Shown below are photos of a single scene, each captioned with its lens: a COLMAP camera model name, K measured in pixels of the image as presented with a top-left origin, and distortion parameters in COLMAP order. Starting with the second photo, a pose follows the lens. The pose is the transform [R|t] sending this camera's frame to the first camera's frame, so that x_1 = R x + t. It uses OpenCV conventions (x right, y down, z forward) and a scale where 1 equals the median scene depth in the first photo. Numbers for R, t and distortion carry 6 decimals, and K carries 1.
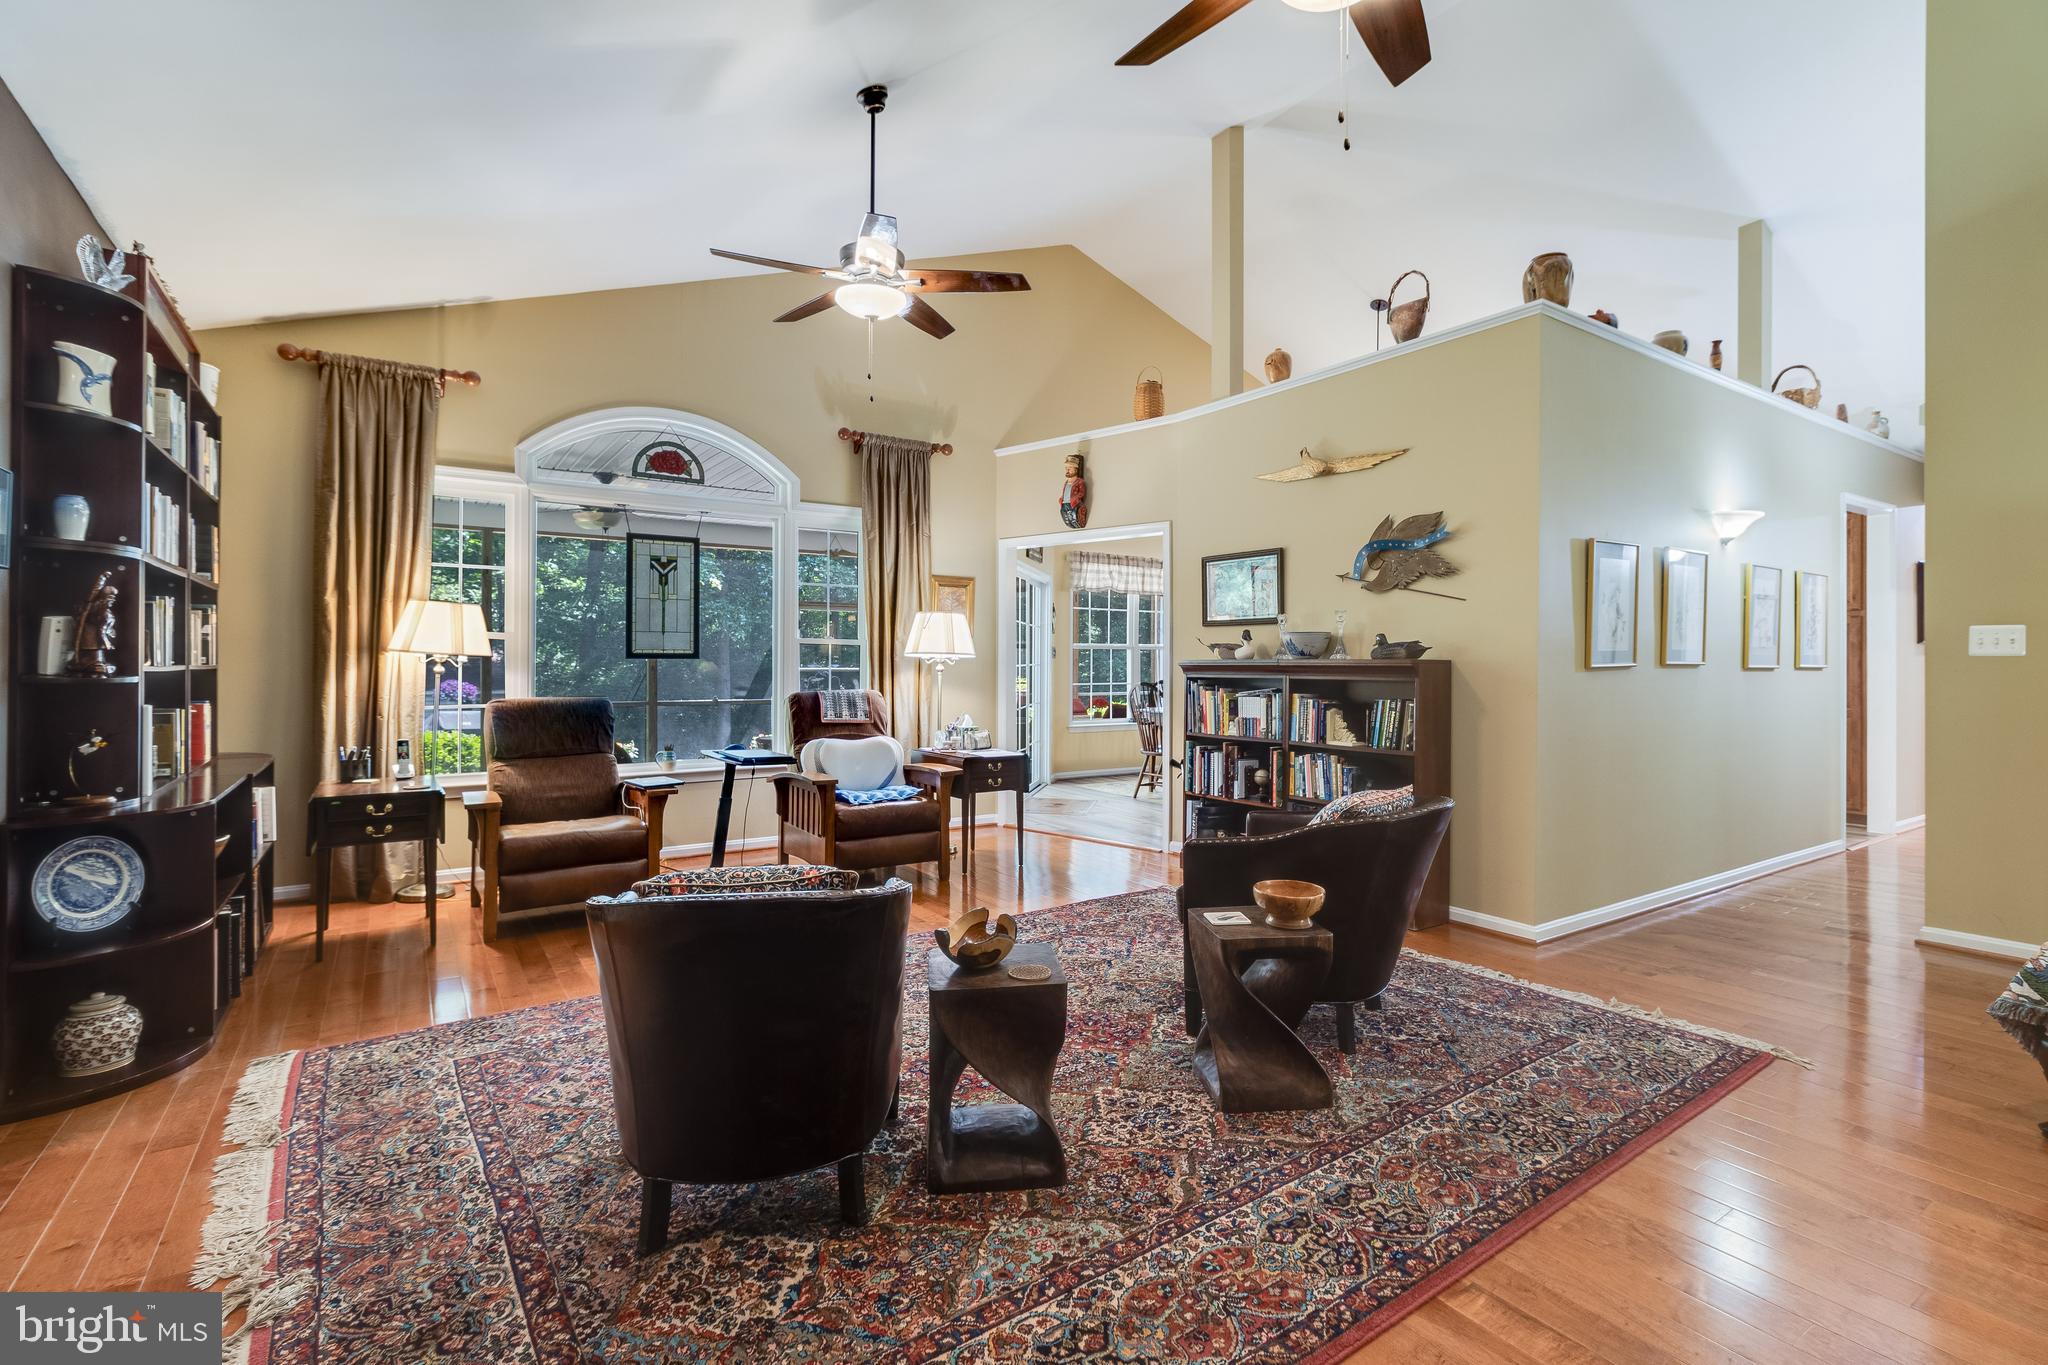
lens RADIAL K [[958.5, 0, 1036.7], [0, 958.5, 669.1], [0, 0, 1]] dist [0.001627, 0.000142]
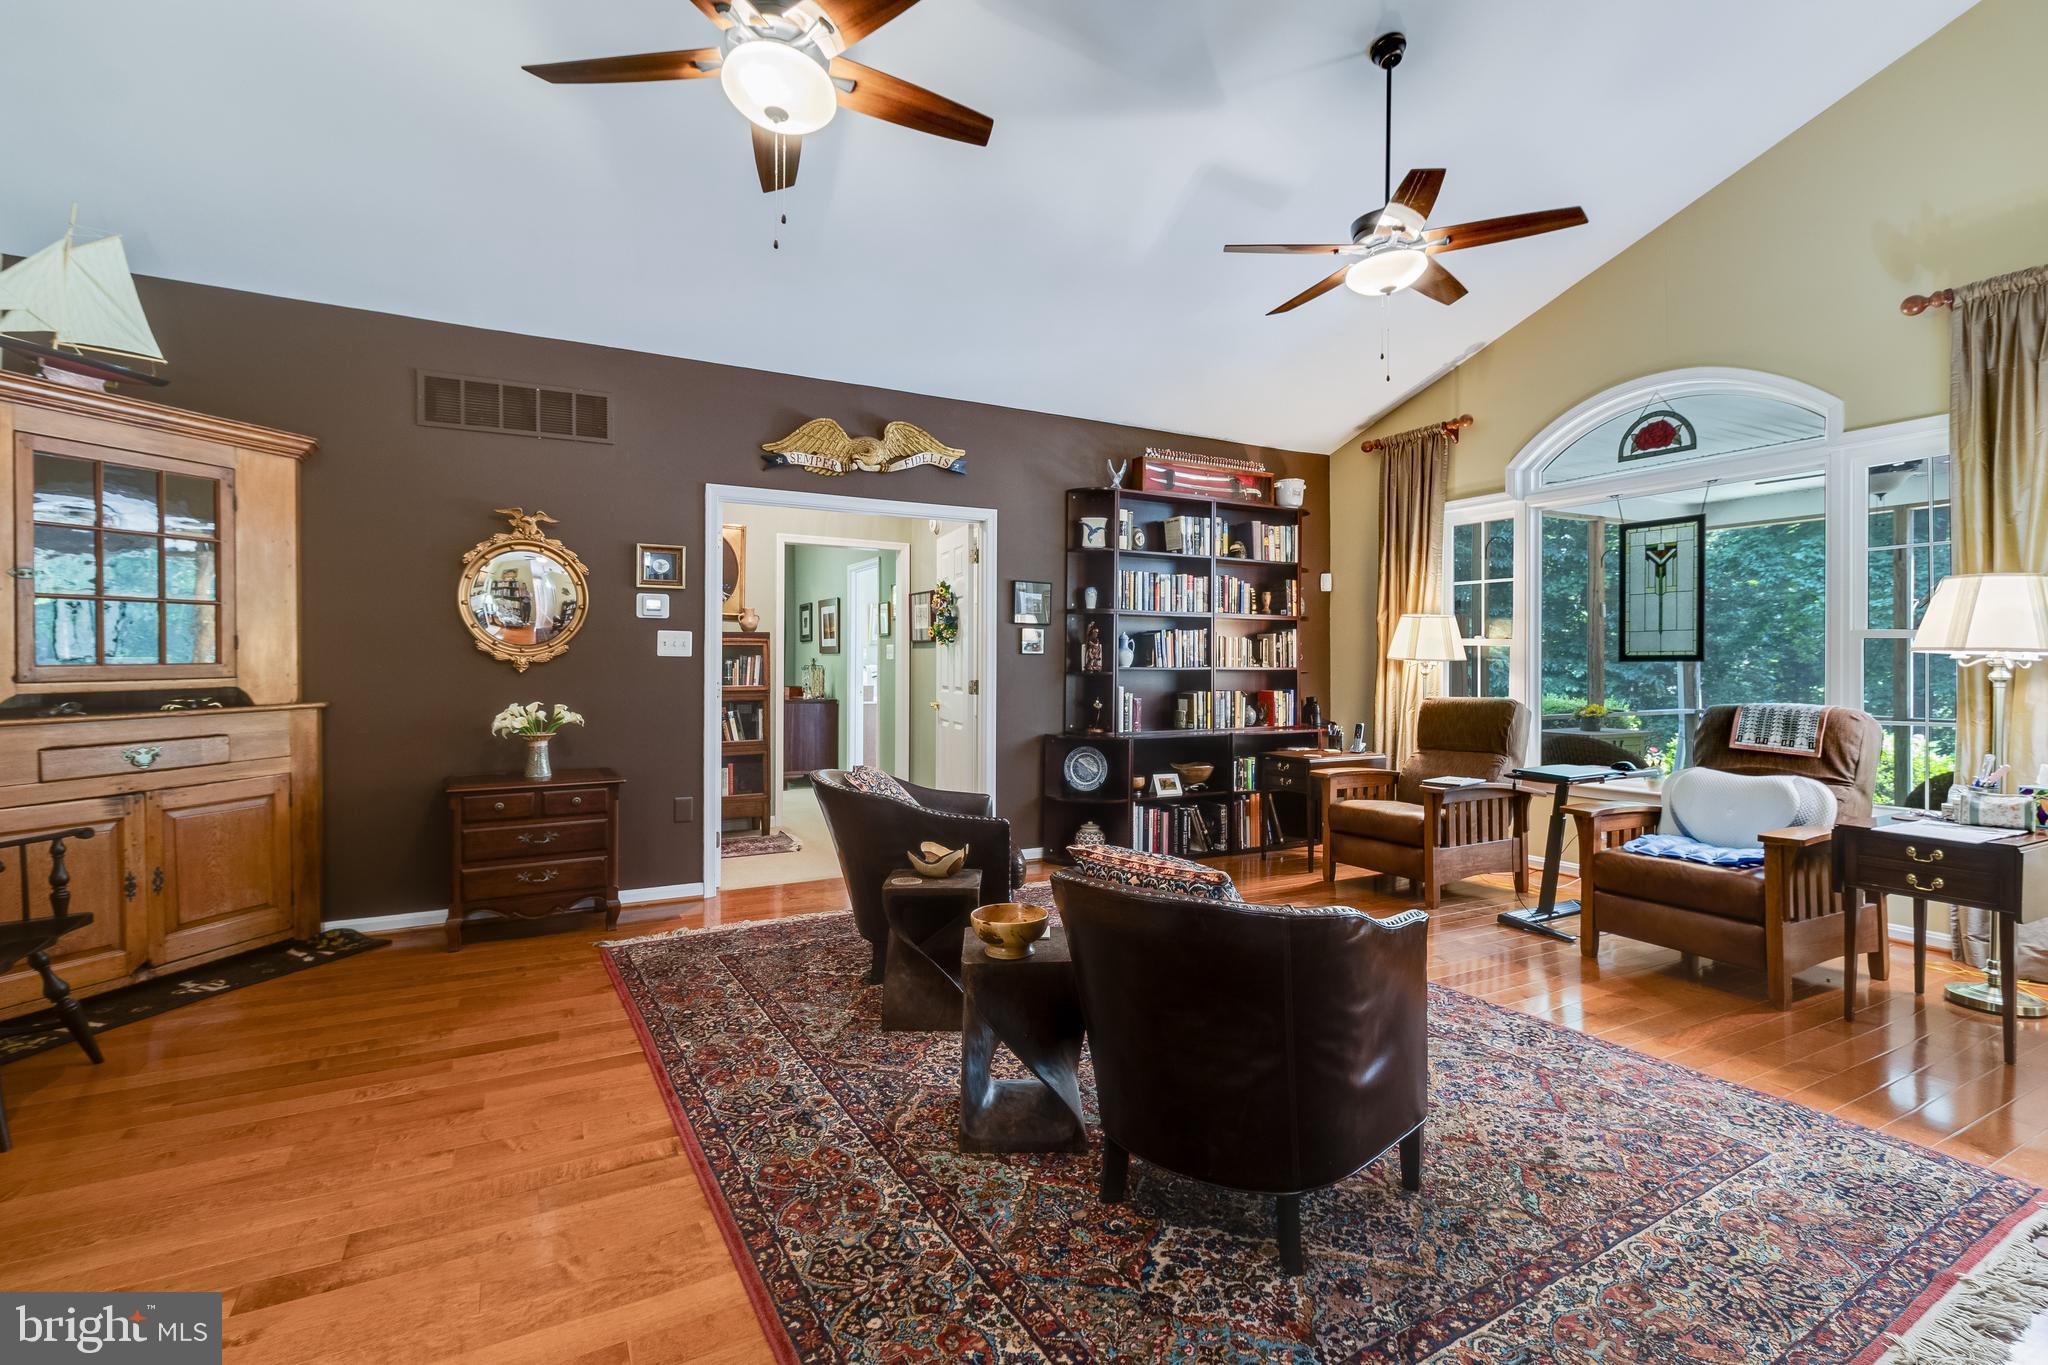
lens RADIAL K [[960.4, 0, 1024.0], [0, 960.4, 682.5], [0, 0, 1]] dist [0.002069, 0.000044]
pose [[-0.118756, 0.017407, -0.992771, 1.119292], [-0.006947, 0.999807, 0.018361, -0.007396], [0.992899, 0.009078, -0.118613, 1.083843]]
